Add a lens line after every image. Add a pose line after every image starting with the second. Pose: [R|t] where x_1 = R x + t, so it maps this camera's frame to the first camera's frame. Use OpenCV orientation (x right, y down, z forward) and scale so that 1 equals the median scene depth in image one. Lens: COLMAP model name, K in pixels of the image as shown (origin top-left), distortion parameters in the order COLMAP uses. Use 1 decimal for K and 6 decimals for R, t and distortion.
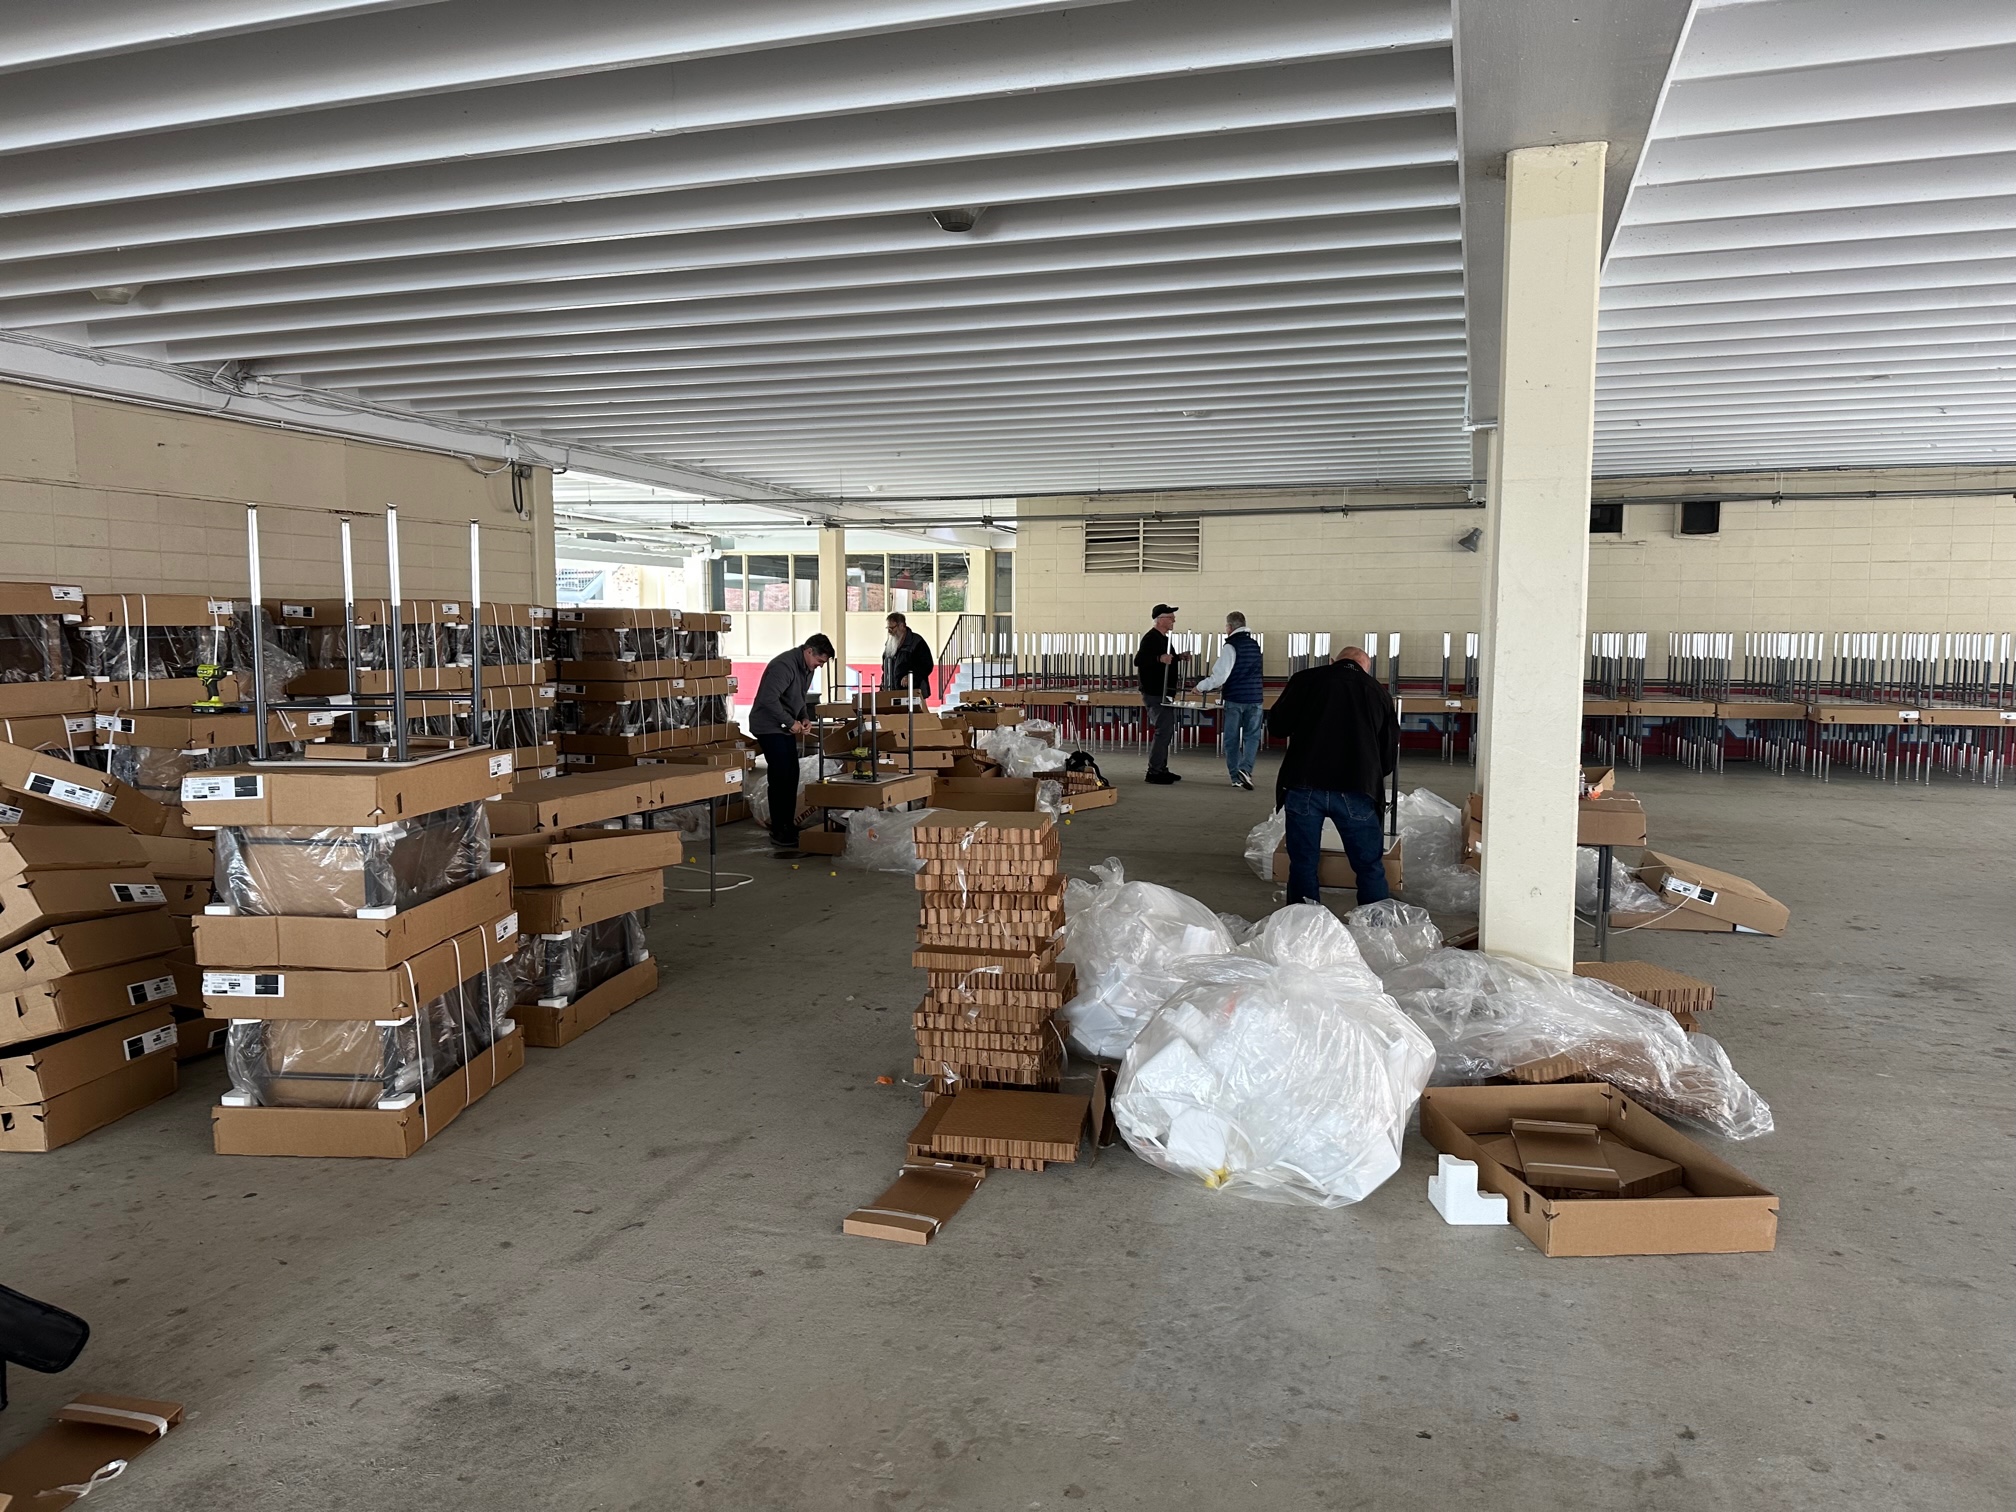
lens RADIAL K [[1428.4, 0, 1008.0], [0, 1428.4, 756.0], [0, 0, 1]] dist [0.030795, -0.001480]
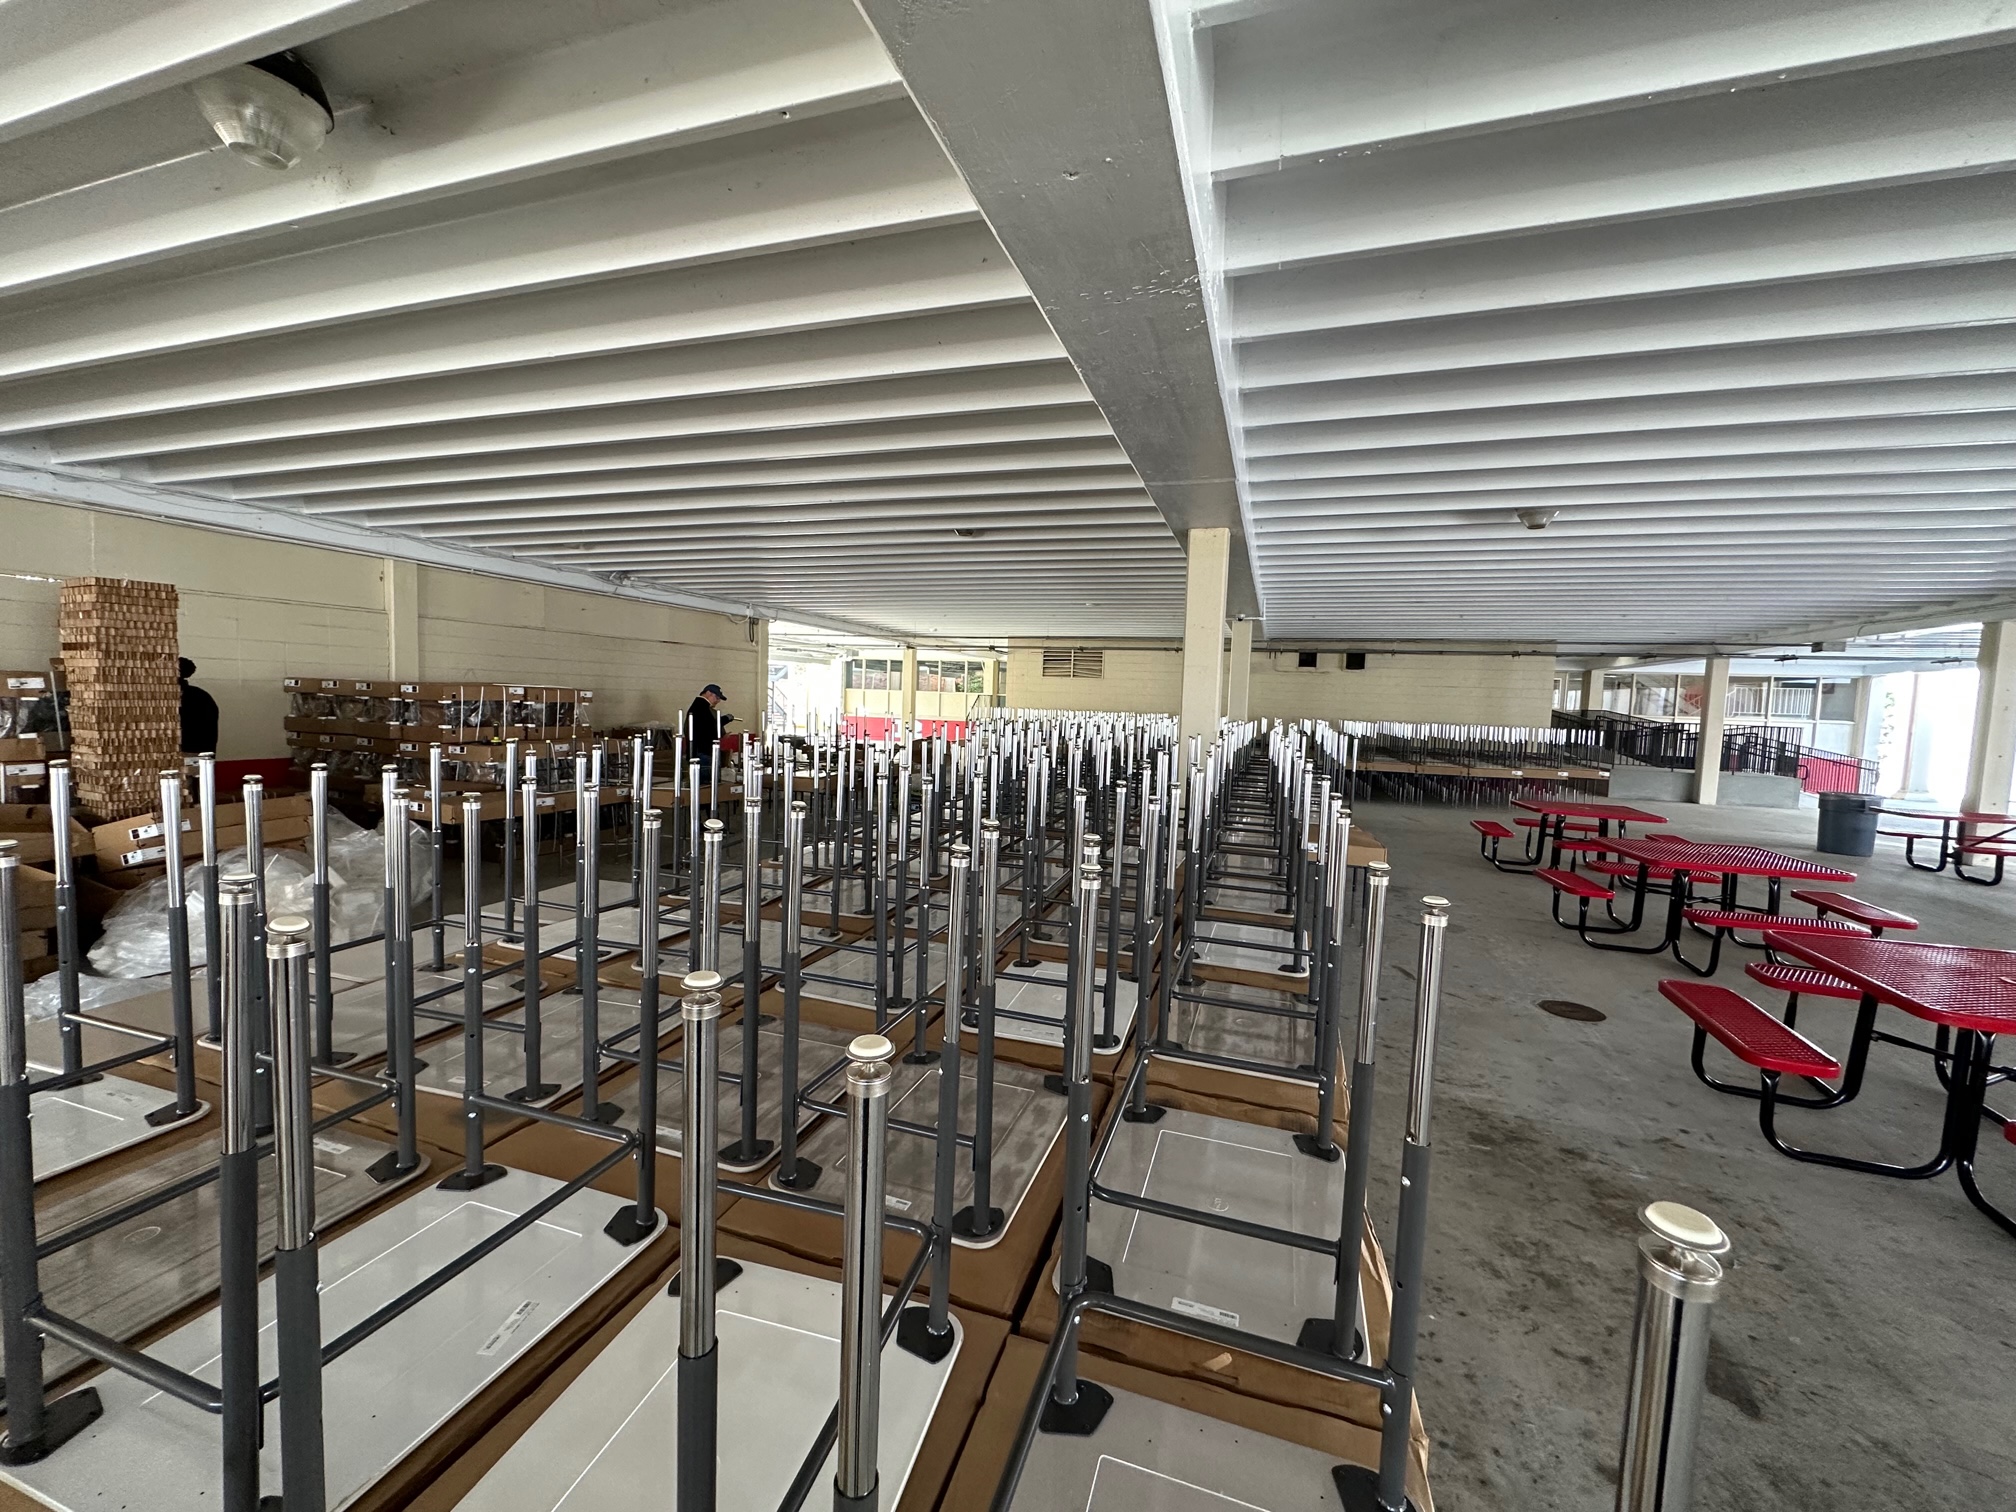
lens RADIAL K [[800.9, 0, 1008.0], [0, 800.9, 756.0], [0, 0, 1]] dist [-0.002635, -0.000189]
pose [[0.999532, 0.030557, 0.001487, 0.011941], [-0.030529, 0.999407, -0.015912, -0.005290], [-0.001972, 0.015859, 0.999872, -0.079436]]
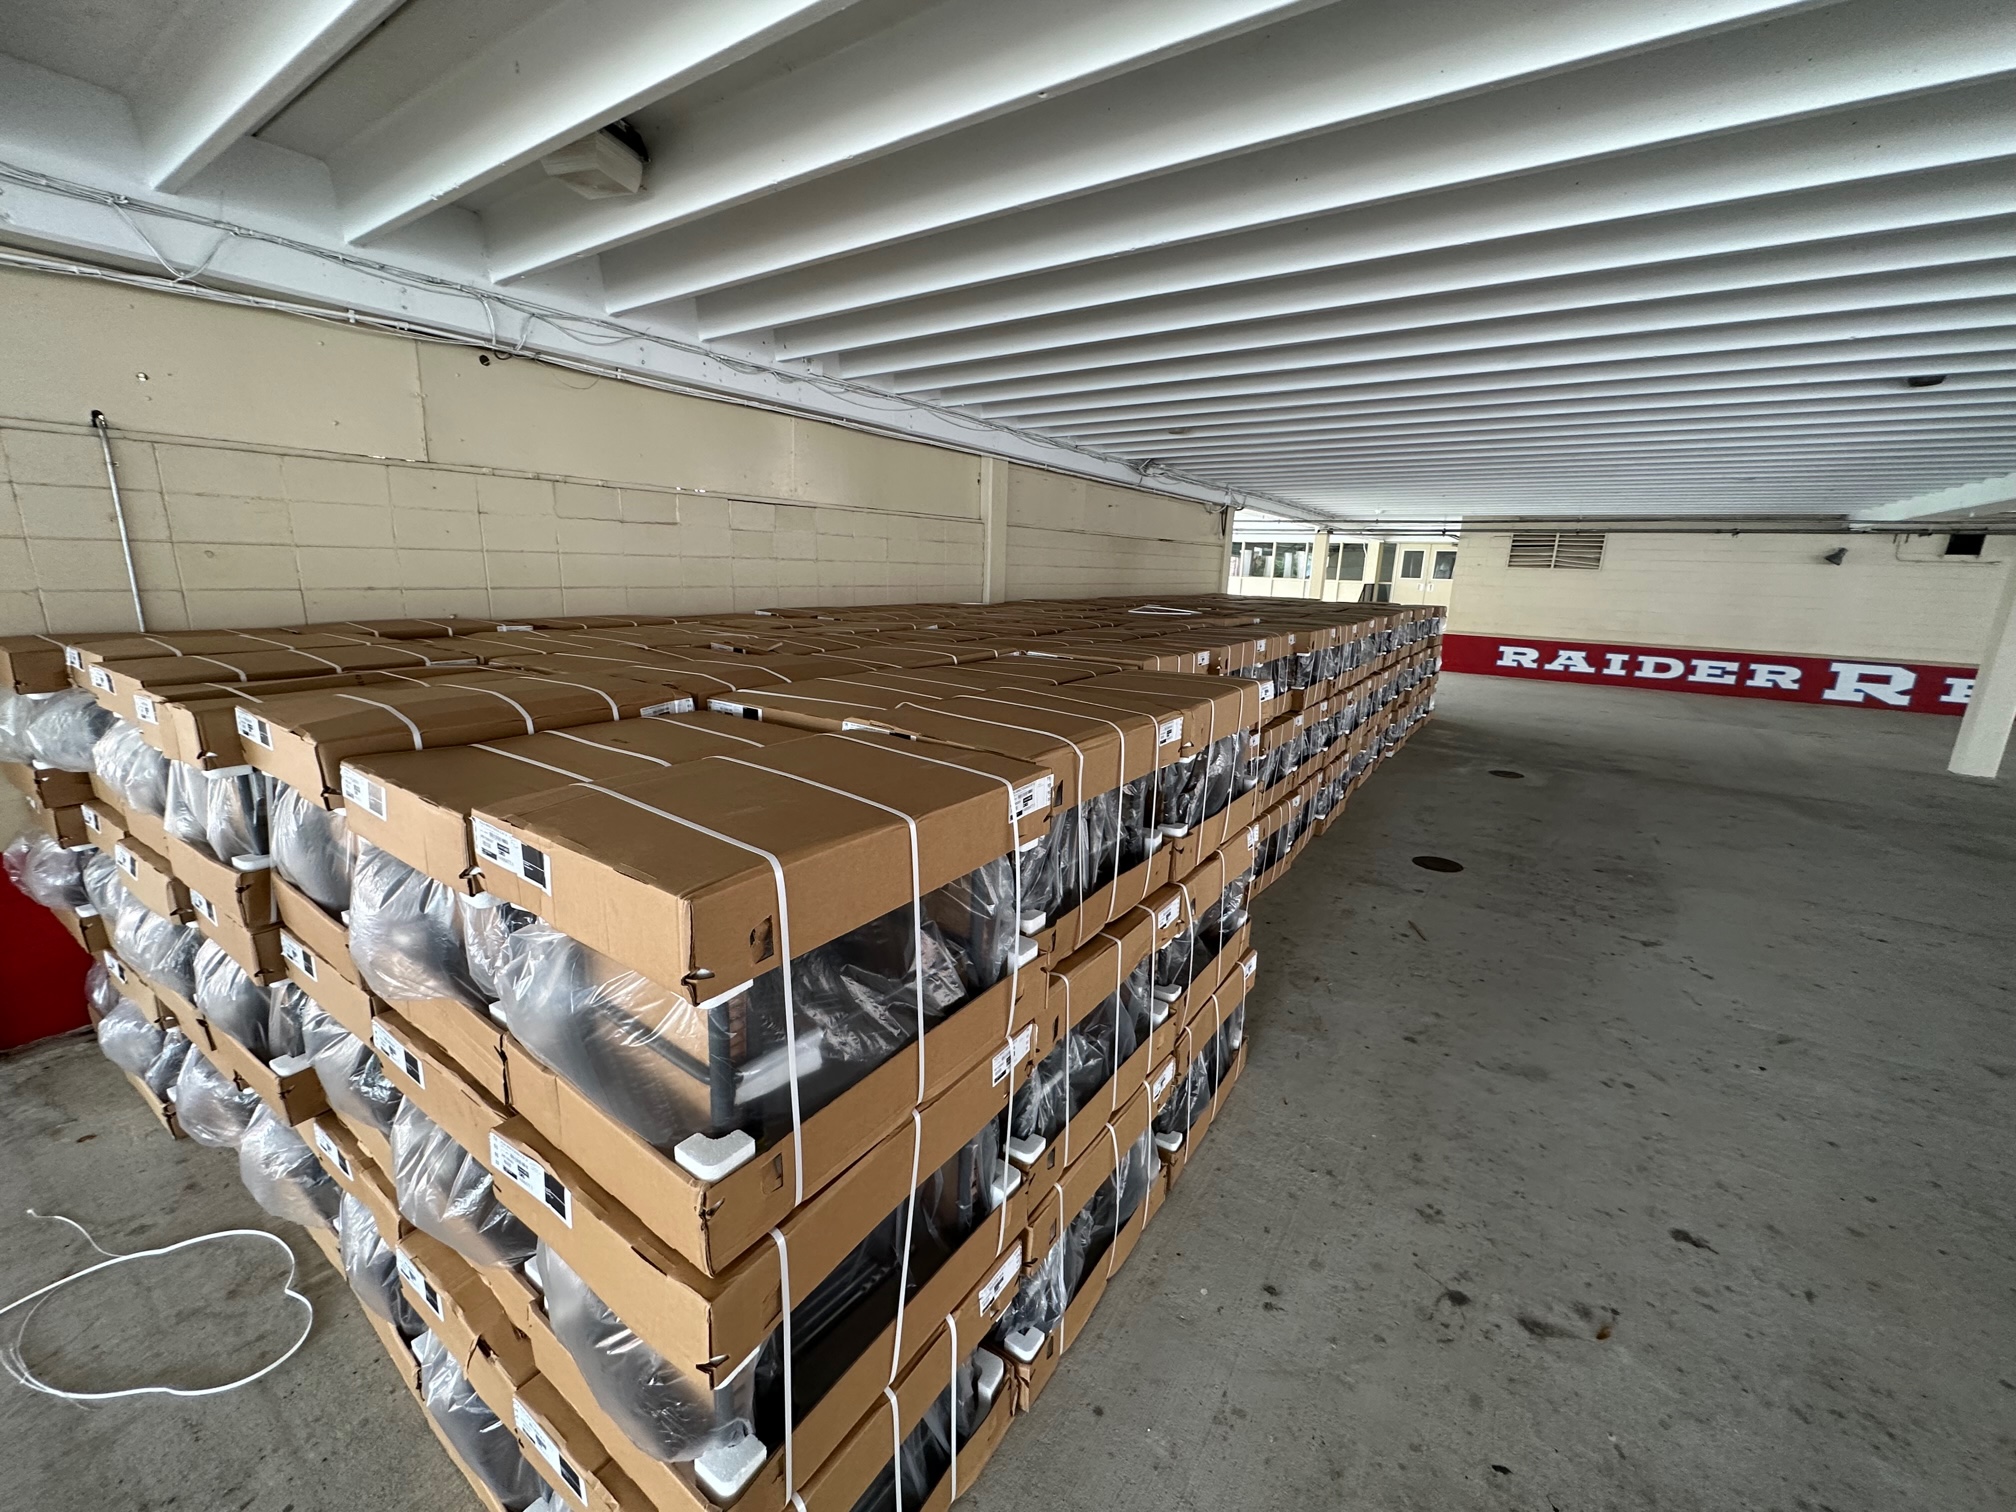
lens RADIAL K [[800.9, 0, 1008.0], [0, 800.9, 756.0], [0, 0, 1]] dist [-0.002635, -0.000189]
pose [[0.963214, 0.086453, -0.254451, -0.261564], [-0.049637, 0.987784, 0.147714, -0.031403], [0.264113, -0.129650, 0.955738, -0.006562]]
